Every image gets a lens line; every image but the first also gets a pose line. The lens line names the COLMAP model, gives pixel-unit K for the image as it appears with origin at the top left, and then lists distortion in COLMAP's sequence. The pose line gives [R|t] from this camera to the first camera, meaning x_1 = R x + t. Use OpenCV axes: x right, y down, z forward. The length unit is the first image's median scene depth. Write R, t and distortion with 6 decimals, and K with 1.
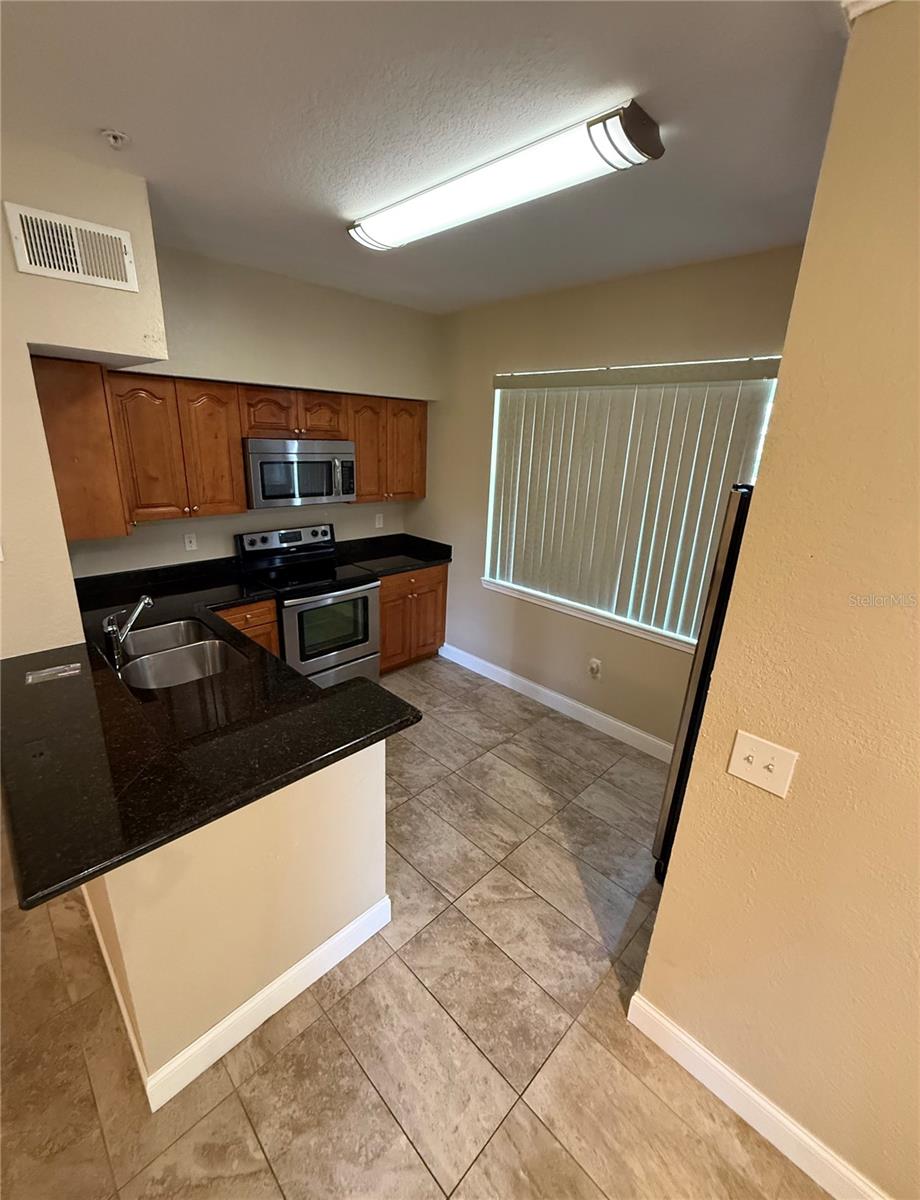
lens RADIAL K [[499.3, 0, 468.5], [0, 499.3, 598.1], [0, 0, 1]] dist [-0.000578, -0.000713]
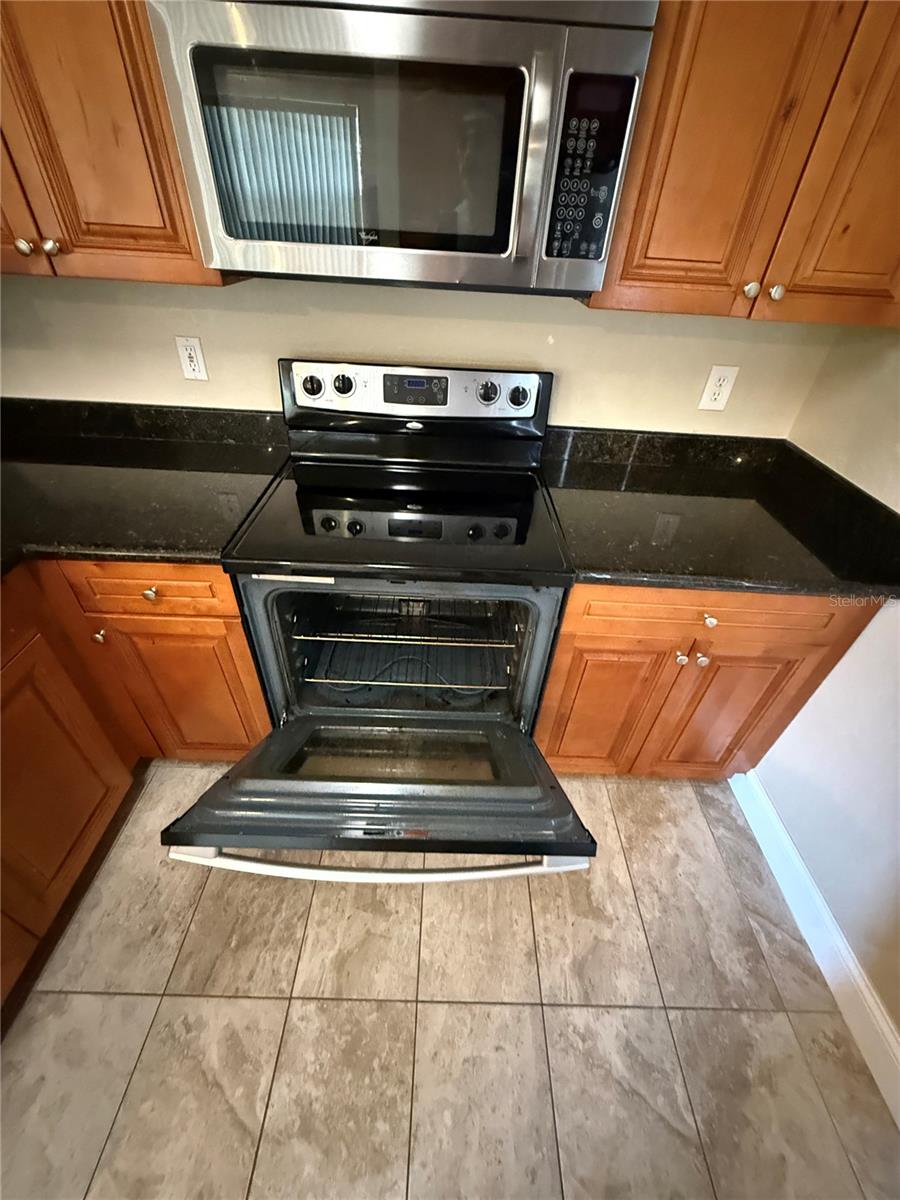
lens RADIAL K [[485.7, 0, 451.8], [0, 485.7, 606.2], [0, 0, 1]] dist [-0.001698, 0.000359]
pose [[0.690965, 0.439267, -0.574118, -0.086427], [-0.248805, 0.890189, 0.381654, -0.181005], [0.678722, -0.120866, 0.724381, 1.078382]]
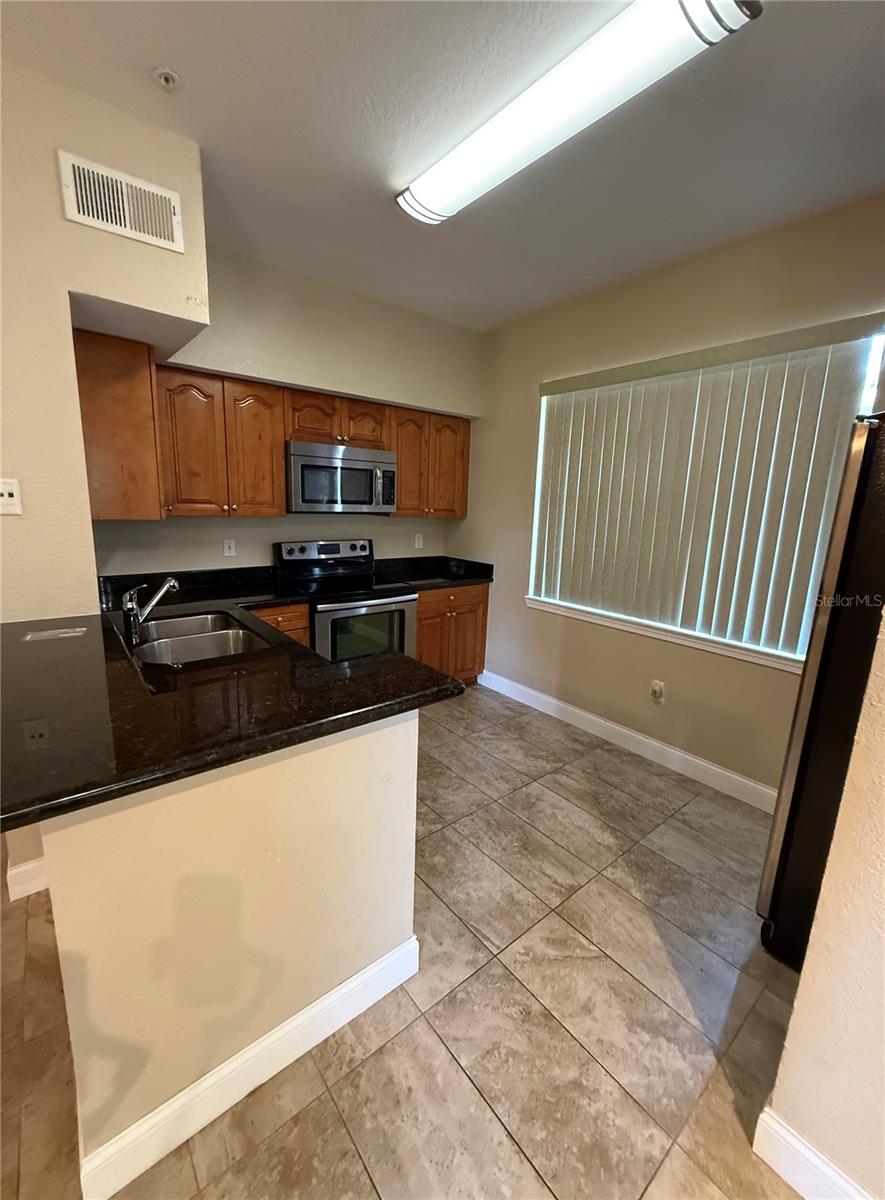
lens RADIAL K [[485.7, 0, 453.2], [0, 485.7, 601.0], [0, 0, 1]] dist [-0.001698, 0.000359]
pose [[0.994563, 0.009635, -0.103686, -0.021698], [-0.021942, 0.992746, -0.118215, 0.125499], [0.101795, 0.119847, 0.987560, 0.143746]]
